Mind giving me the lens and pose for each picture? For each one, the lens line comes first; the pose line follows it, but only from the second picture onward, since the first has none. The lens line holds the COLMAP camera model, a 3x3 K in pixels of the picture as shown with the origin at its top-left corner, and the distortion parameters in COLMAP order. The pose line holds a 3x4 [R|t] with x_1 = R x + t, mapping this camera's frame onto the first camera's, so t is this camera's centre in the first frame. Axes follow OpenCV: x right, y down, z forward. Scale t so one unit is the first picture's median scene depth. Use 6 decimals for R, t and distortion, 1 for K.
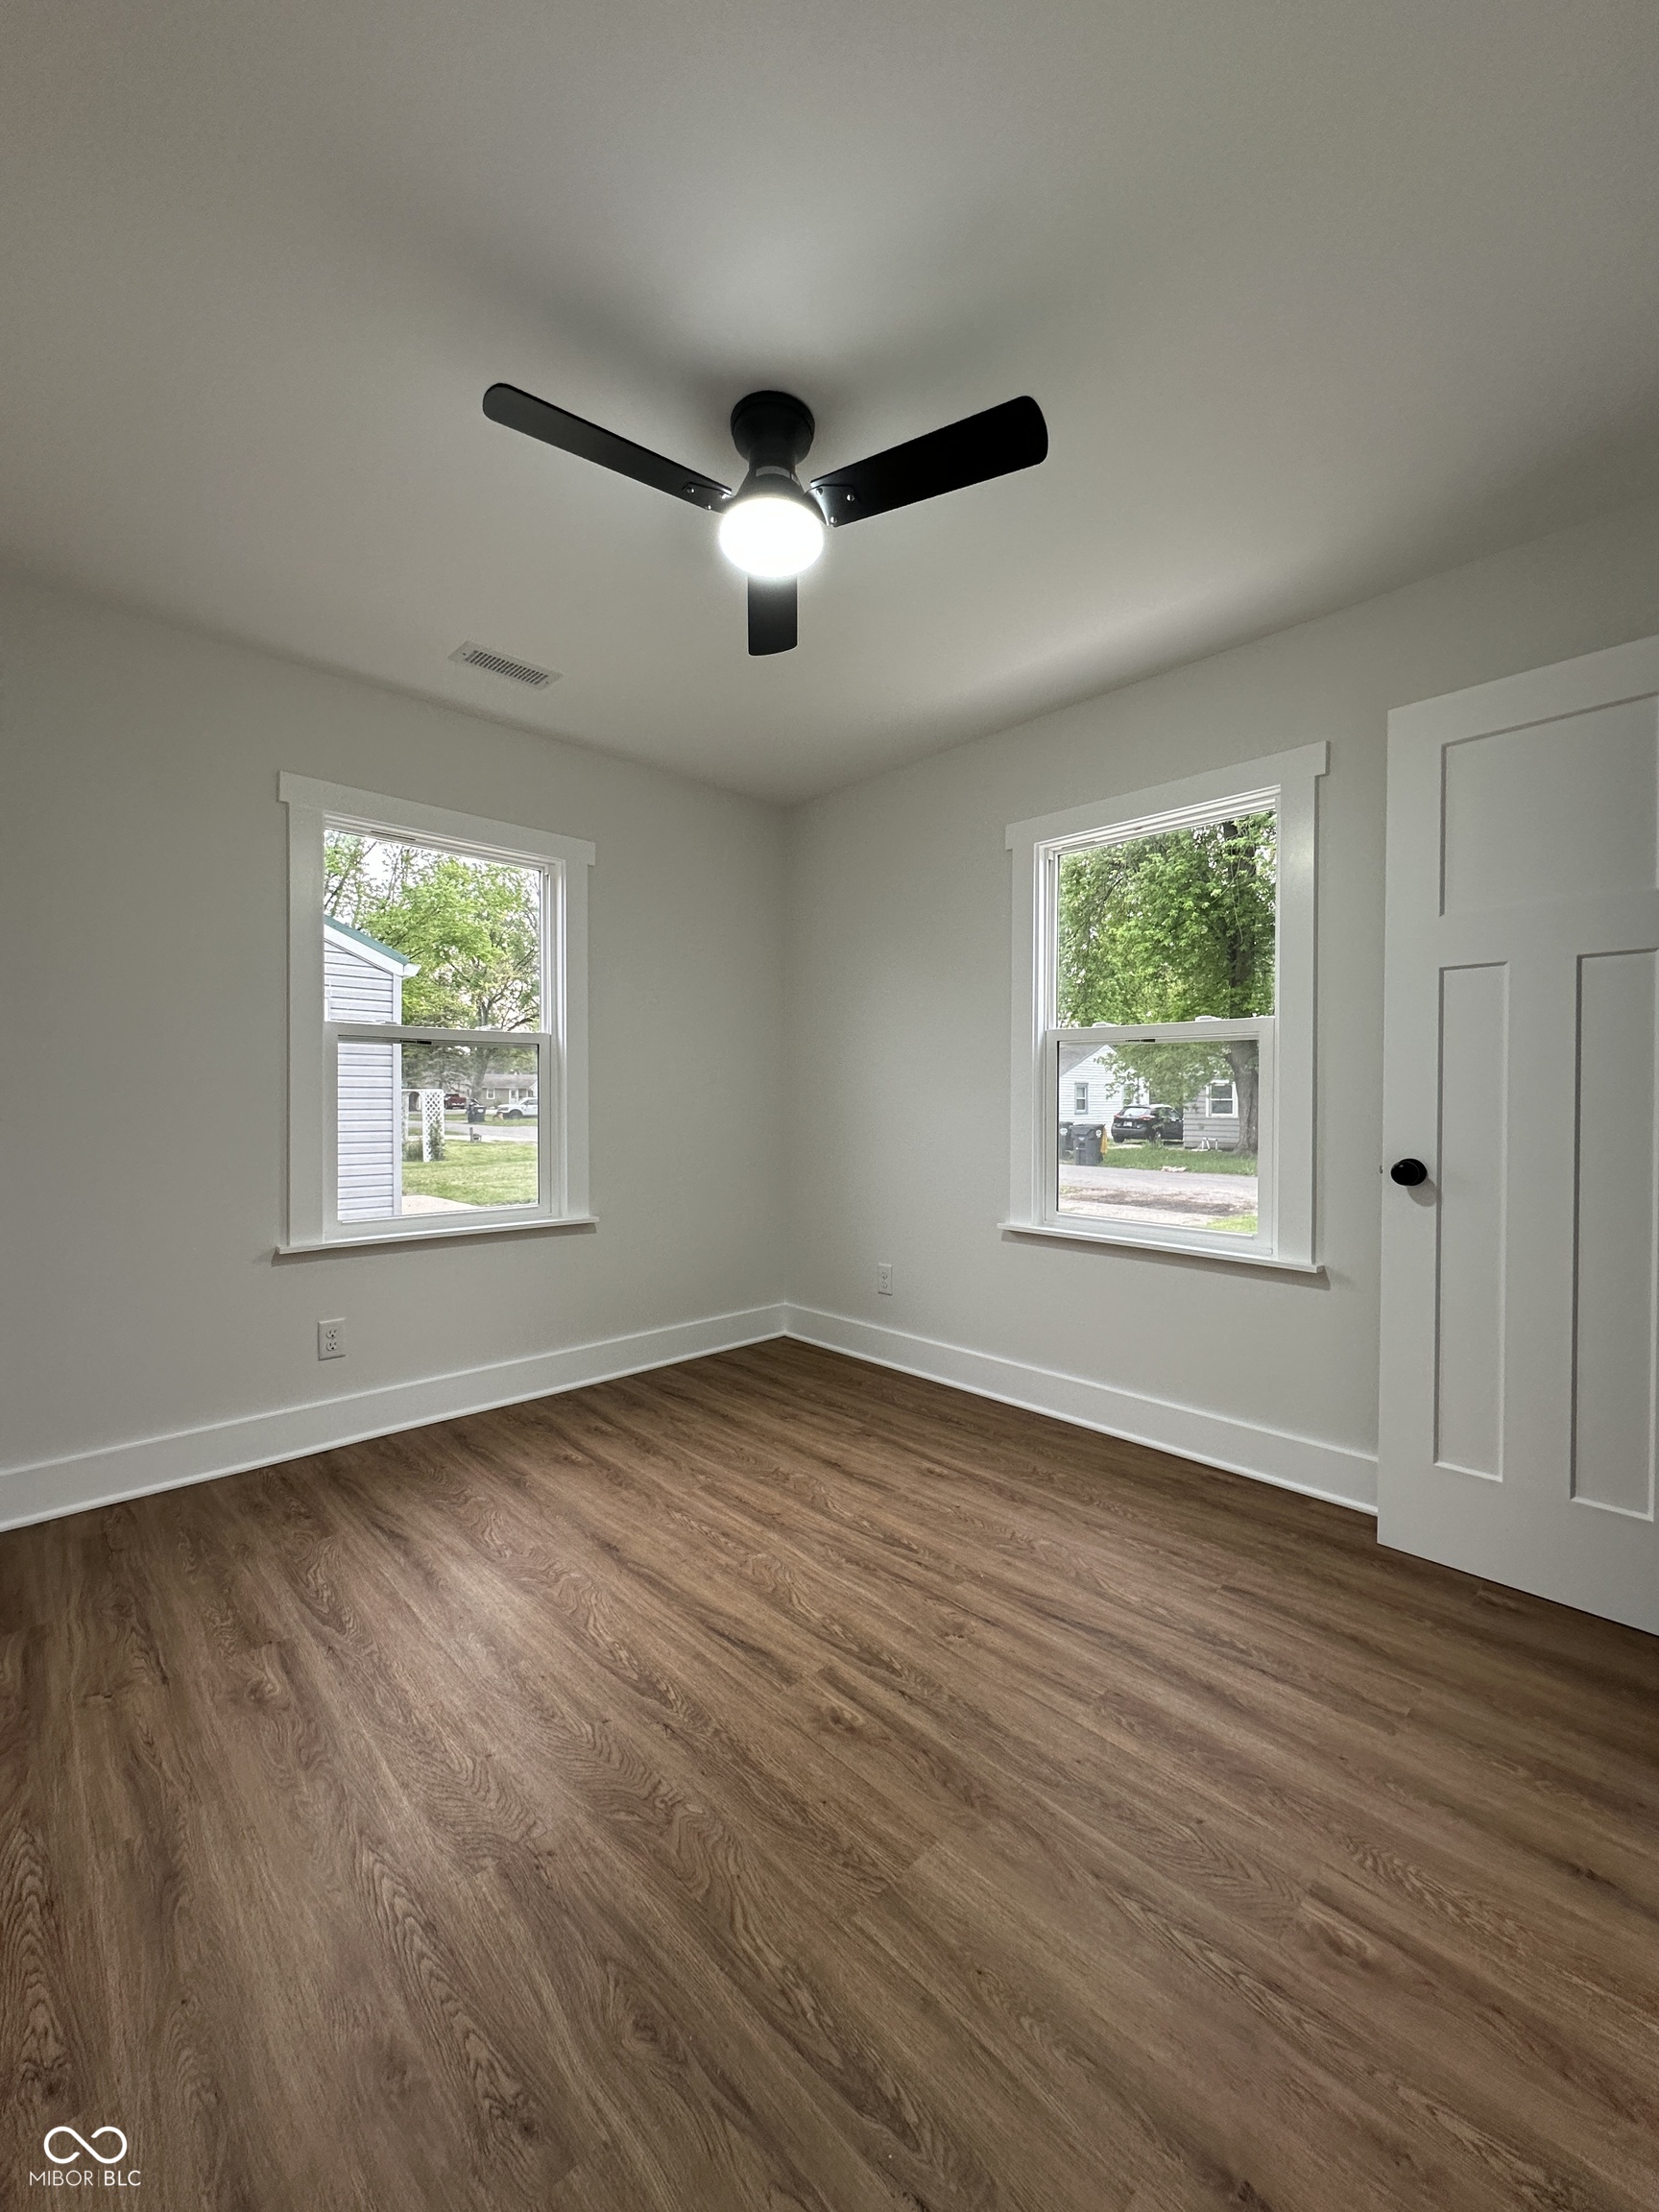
lens RADIAL K [[882.8, 0, 827.6], [0, 882.8, 1104.5], [0, 0, 1]] dist [-0.003152, 0.000804]
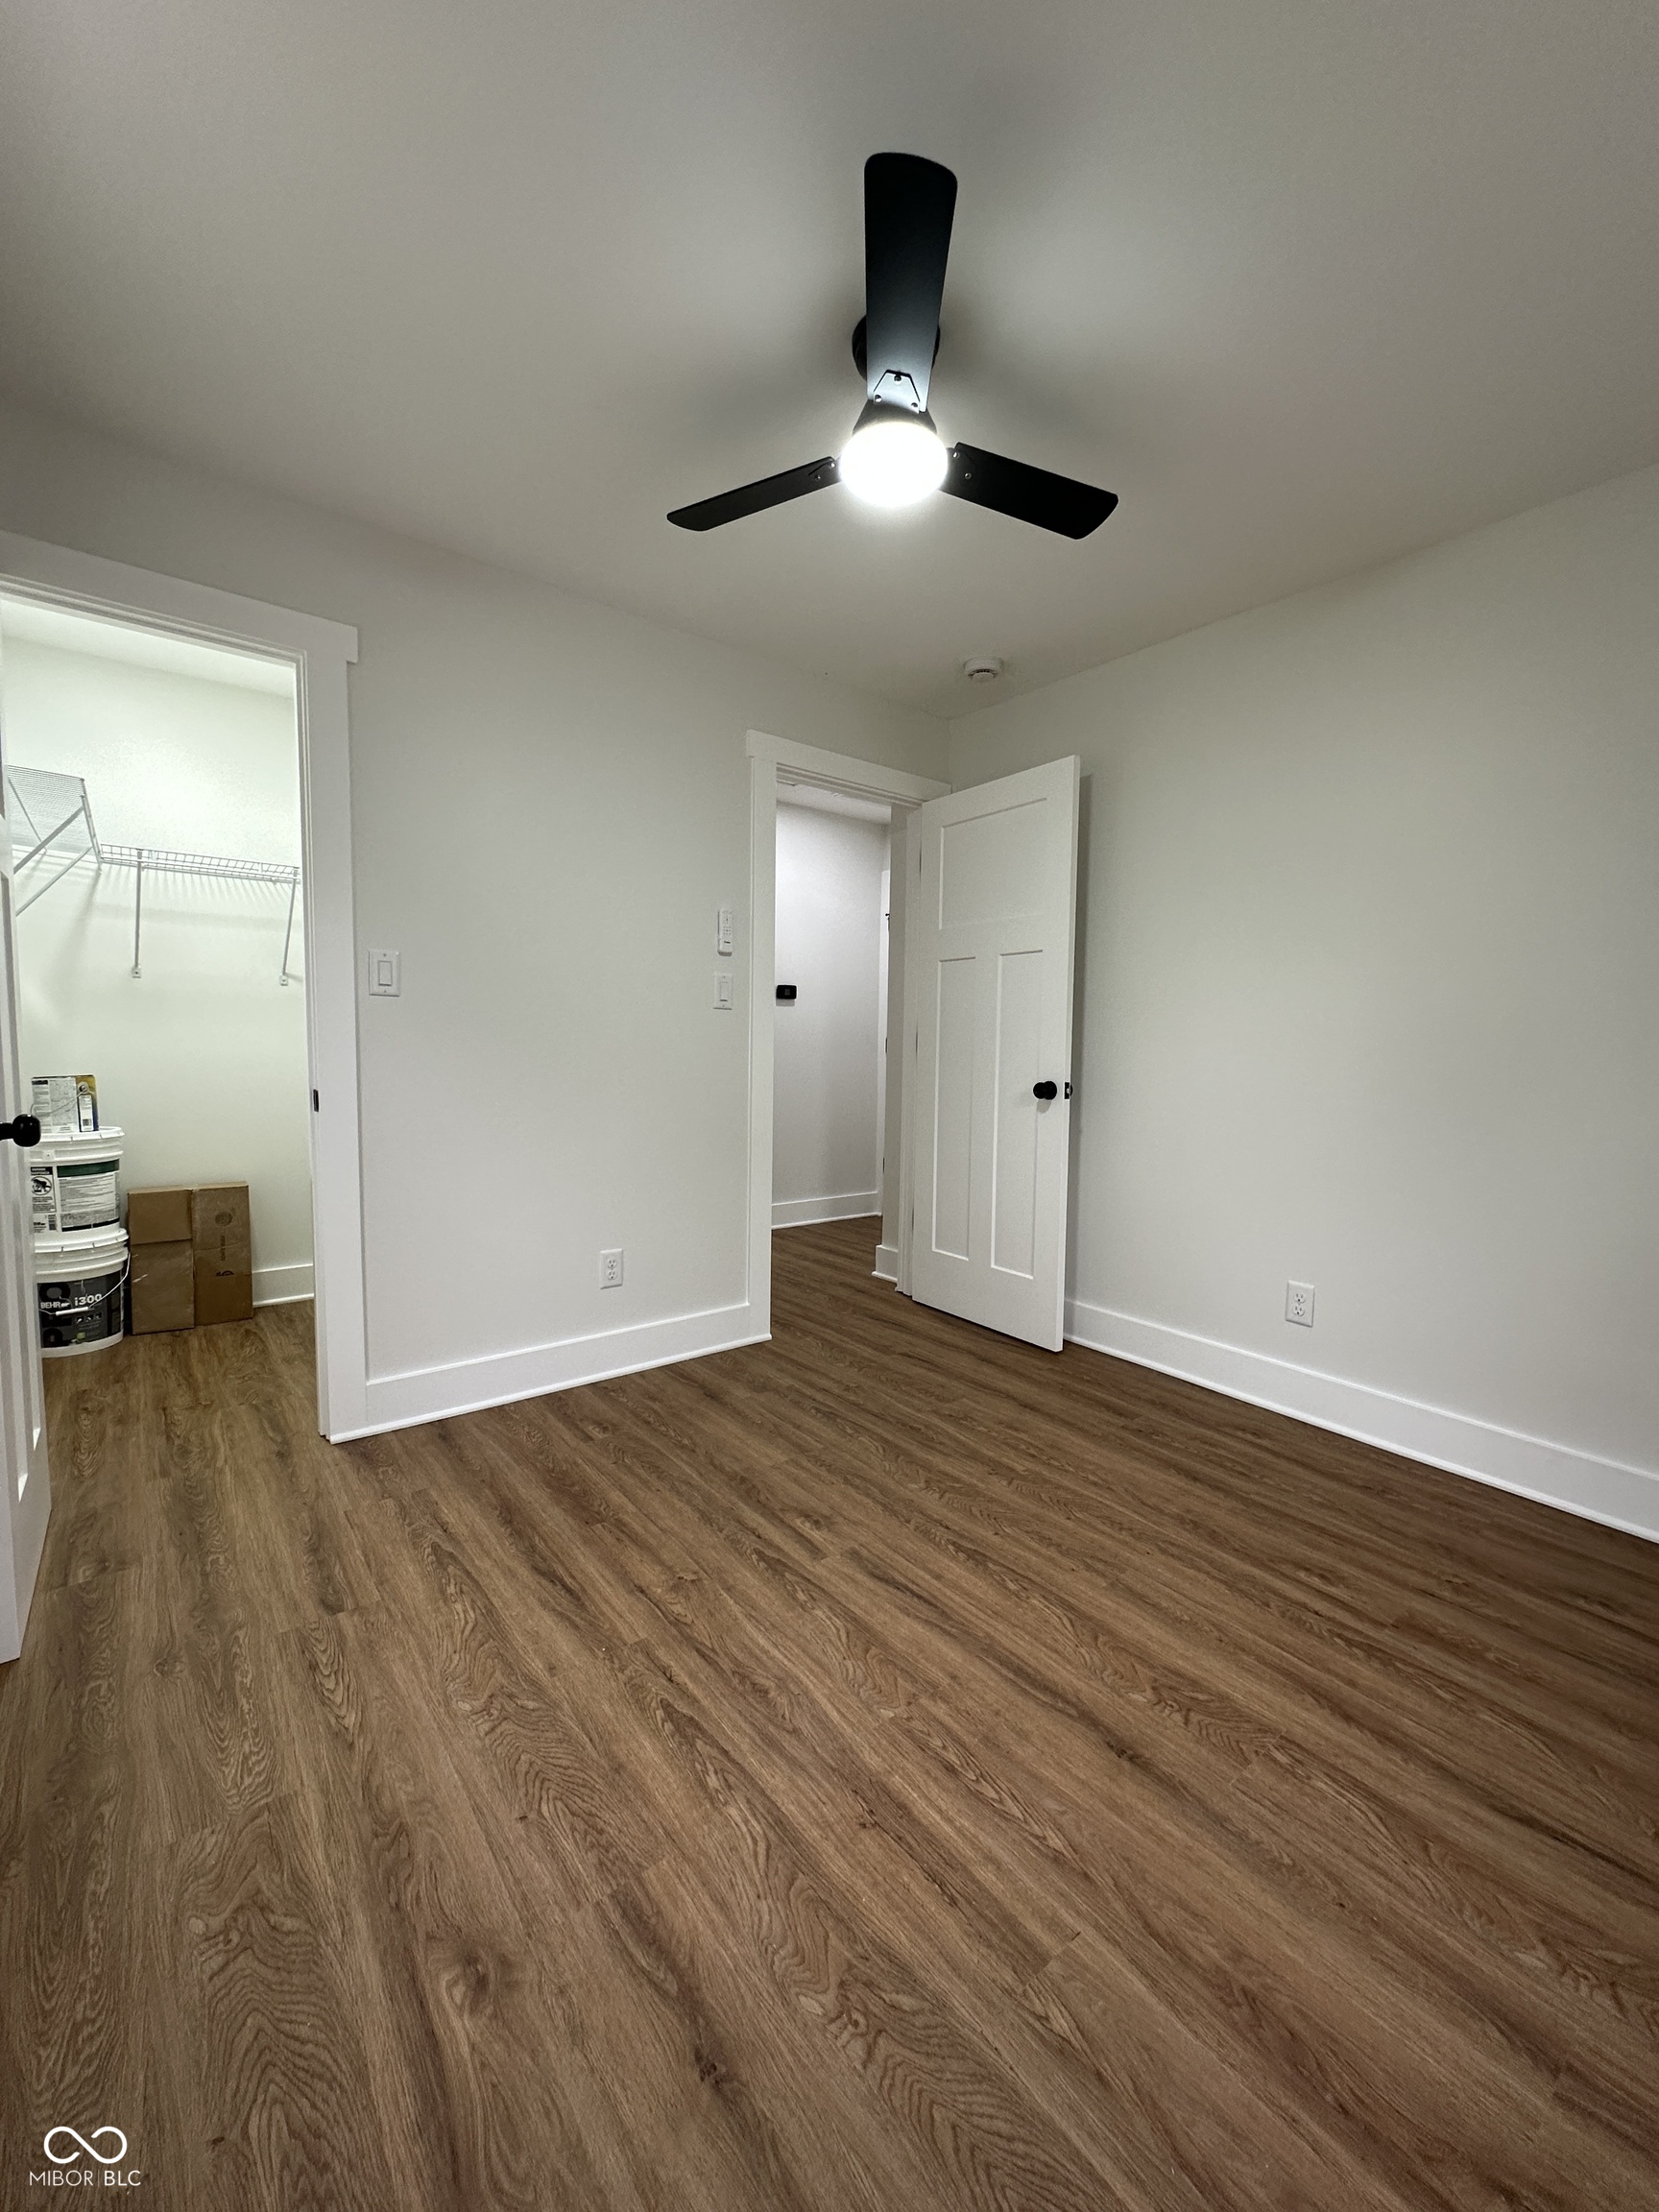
lens RADIAL K [[882.8, 0, 827.6], [0, 882.8, 1104.5], [0, 0, 1]] dist [-0.003152, 0.000804]
pose [[-0.995703, -0.025801, 0.088936, -0.085339], [-0.018516, 0.996478, 0.081789, -0.017899], [-0.090733, 0.079791, -0.992674, 1.815391]]
